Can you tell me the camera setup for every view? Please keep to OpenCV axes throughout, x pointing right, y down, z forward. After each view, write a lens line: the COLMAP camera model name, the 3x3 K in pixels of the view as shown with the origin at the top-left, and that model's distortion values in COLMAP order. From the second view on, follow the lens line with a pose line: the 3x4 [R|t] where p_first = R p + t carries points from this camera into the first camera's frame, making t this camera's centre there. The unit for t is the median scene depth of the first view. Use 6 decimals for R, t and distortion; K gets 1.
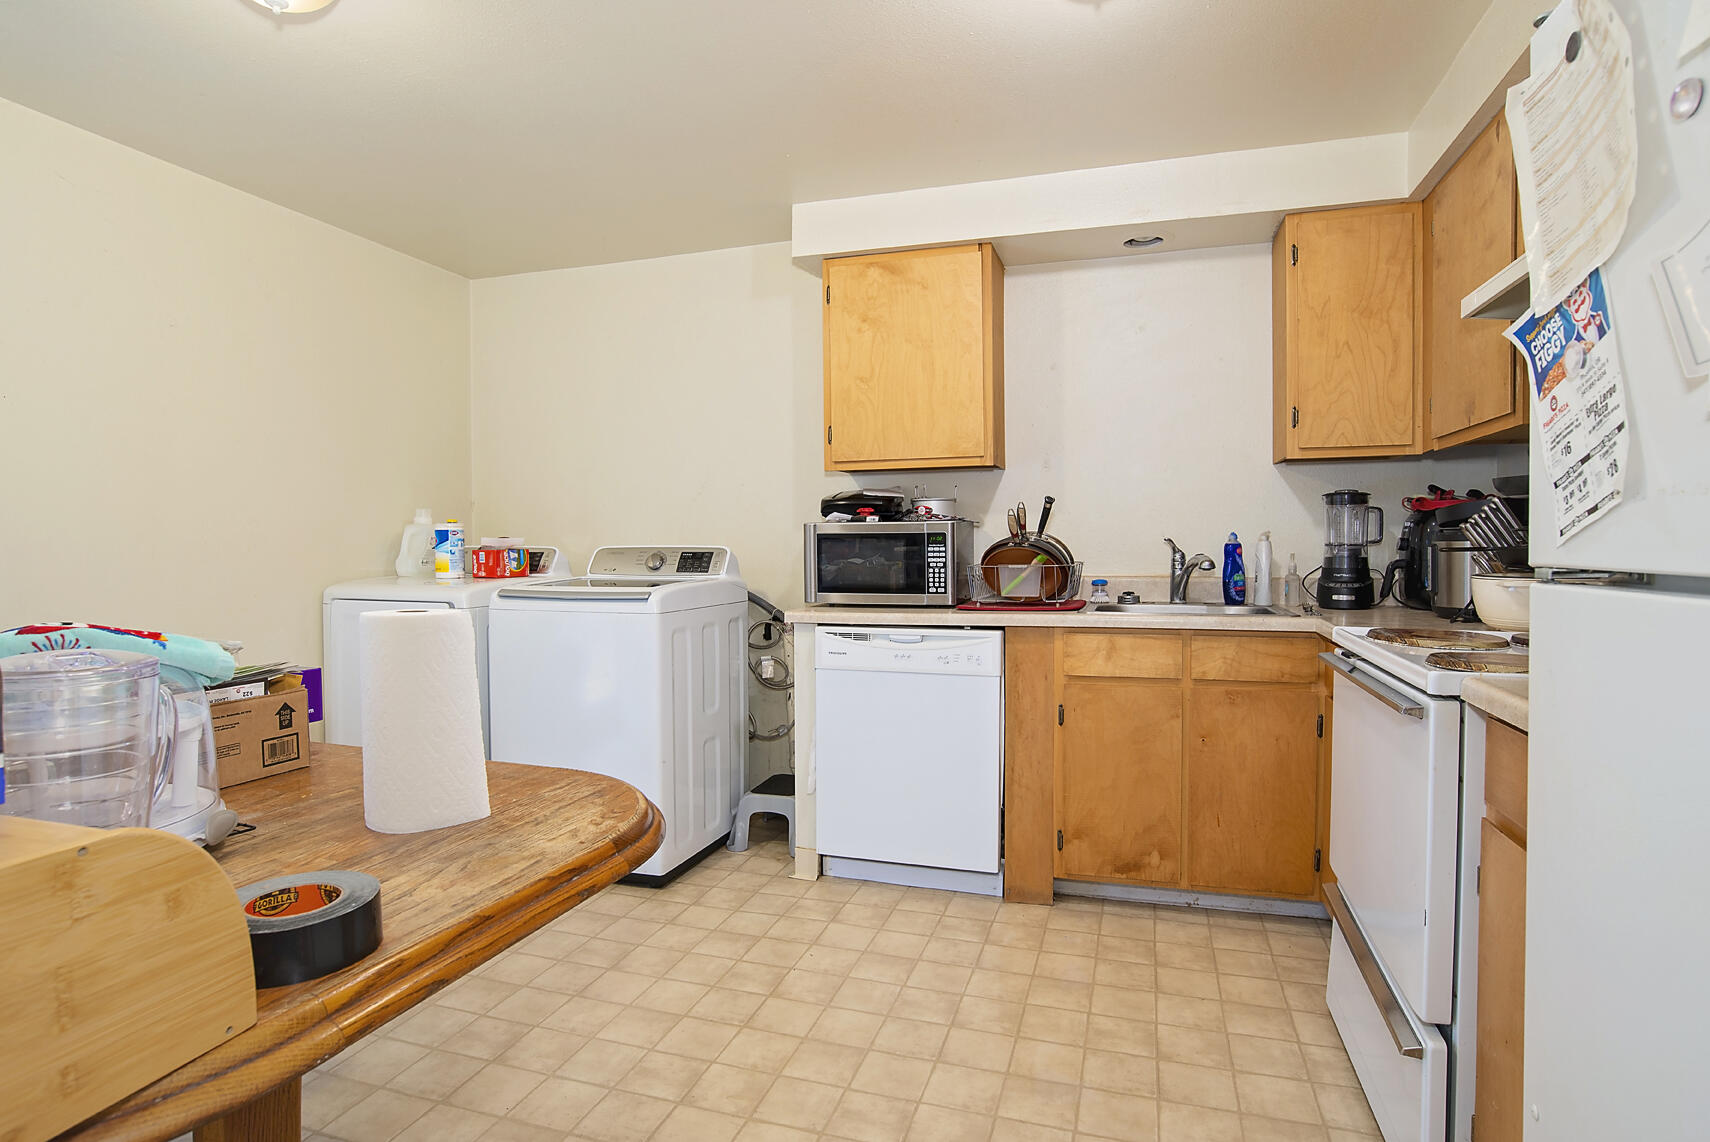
lens RADIAL K [[858.5, 0, 855.0], [0, 858.5, 571.0], [0, 0, 1]] dist [-0.073224, 0.023360]
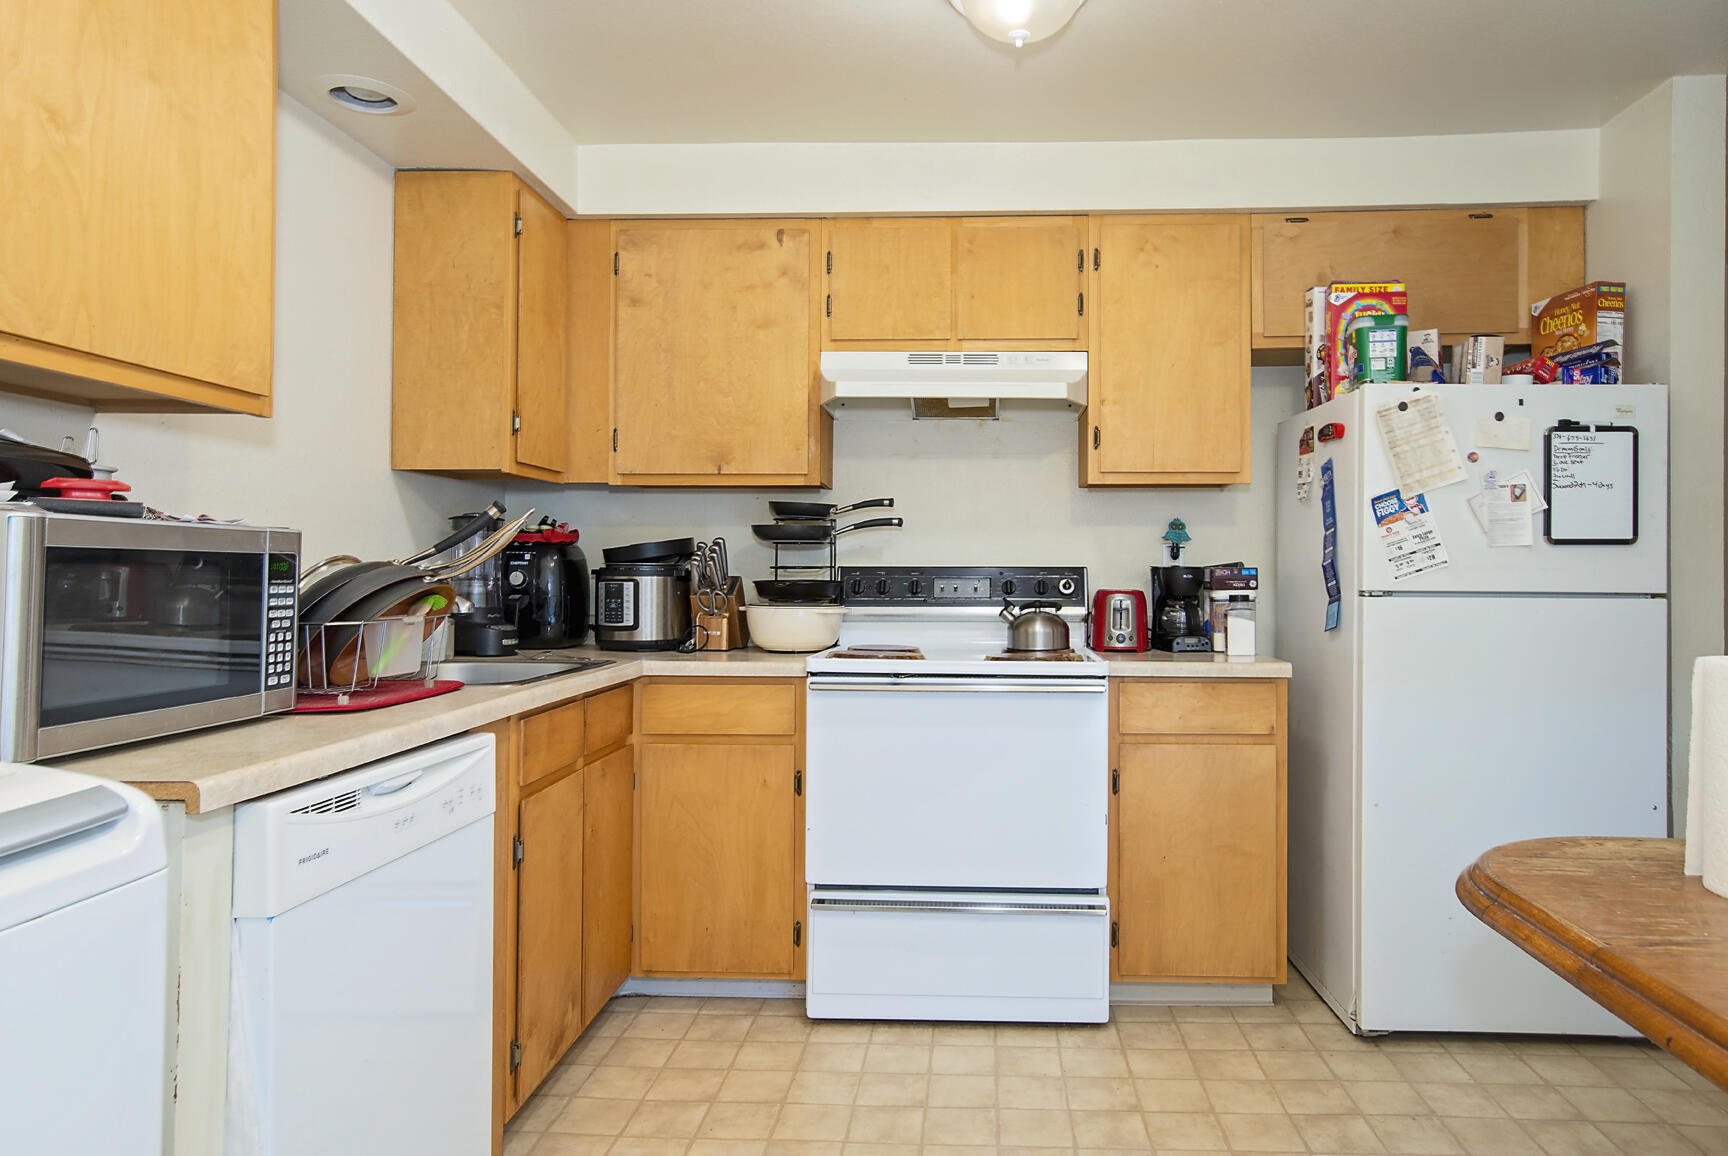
lens RADIAL K [[1119.9, 0, 864.0], [0, 1119.9, 578.0], [0, 0, 1]] dist [-0.003208, -0.001118]
pose [[-0.228022, 0.001101, 0.973655, -0.687205], [0.027512, 0.999607, 0.005312, -0.033157], [-0.973267, 0.027999, -0.227962, 1.034426]]
